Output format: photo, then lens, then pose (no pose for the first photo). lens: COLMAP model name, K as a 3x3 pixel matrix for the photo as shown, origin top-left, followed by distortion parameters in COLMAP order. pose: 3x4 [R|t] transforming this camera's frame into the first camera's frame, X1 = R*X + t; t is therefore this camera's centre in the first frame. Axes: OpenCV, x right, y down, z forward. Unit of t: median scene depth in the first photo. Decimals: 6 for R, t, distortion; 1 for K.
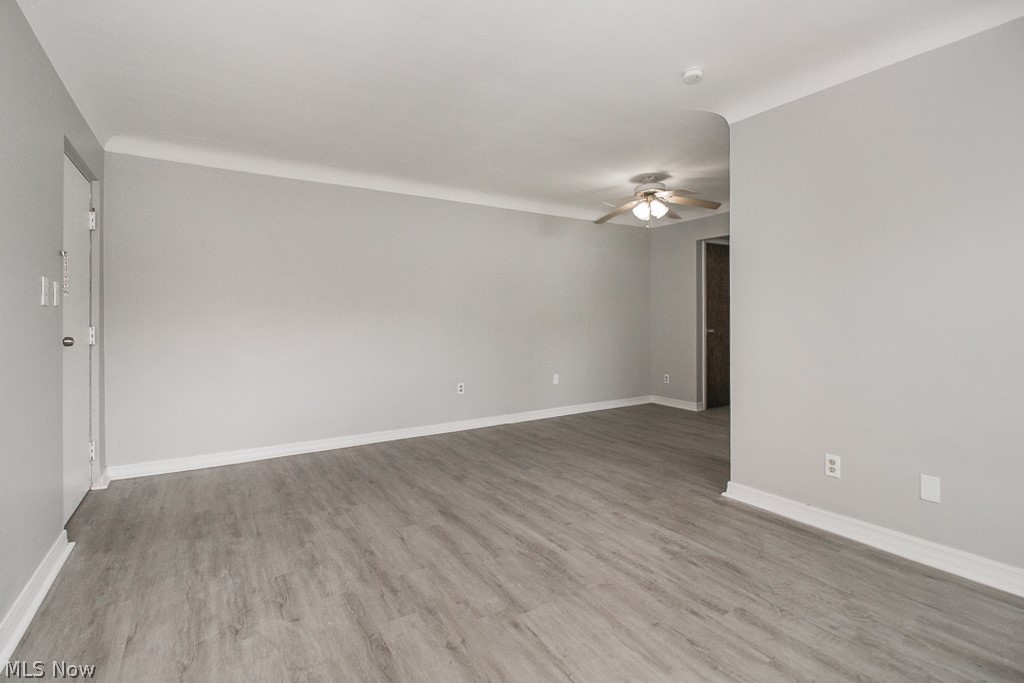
lens RADIAL K [[475.1, 0, 509.6], [0, 475.1, 320.1], [0, 0, 1]] dist [0.012779, -0.012889]
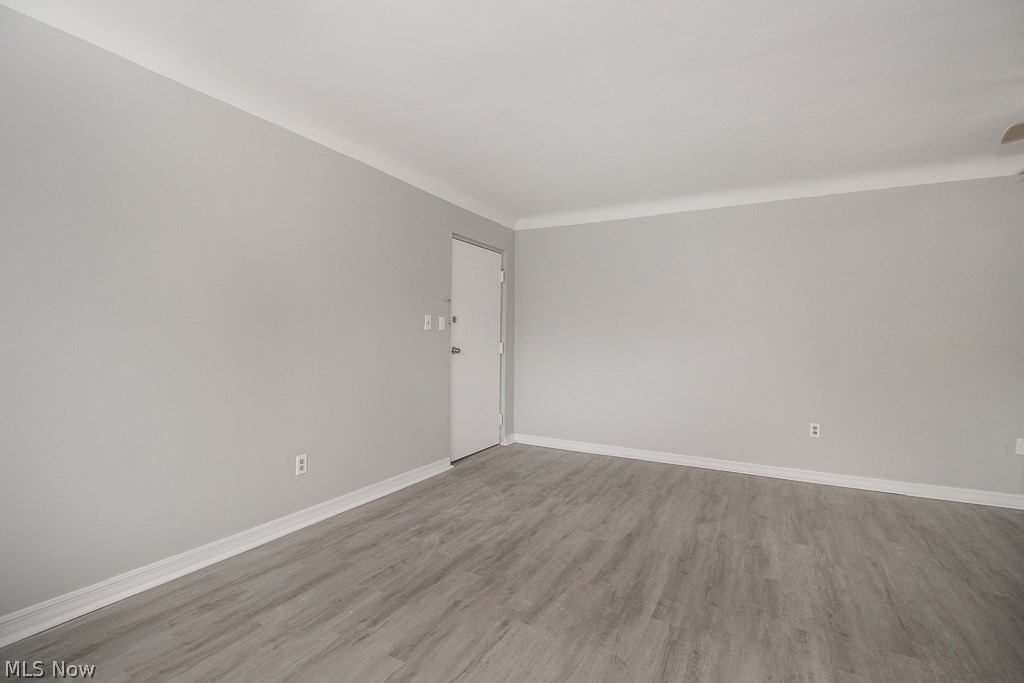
lens RADIAL K [[467.7, 0, 515.7], [0, 467.7, 340.1], [0, 0, 1]] dist [0.012177, -0.011846]
pose [[0.489369, 0.015025, -0.871948, 0.658609], [-0.017694, 0.999817, 0.007298, -0.009589], [0.871898, 0.011857, 0.489545, 0.342428]]
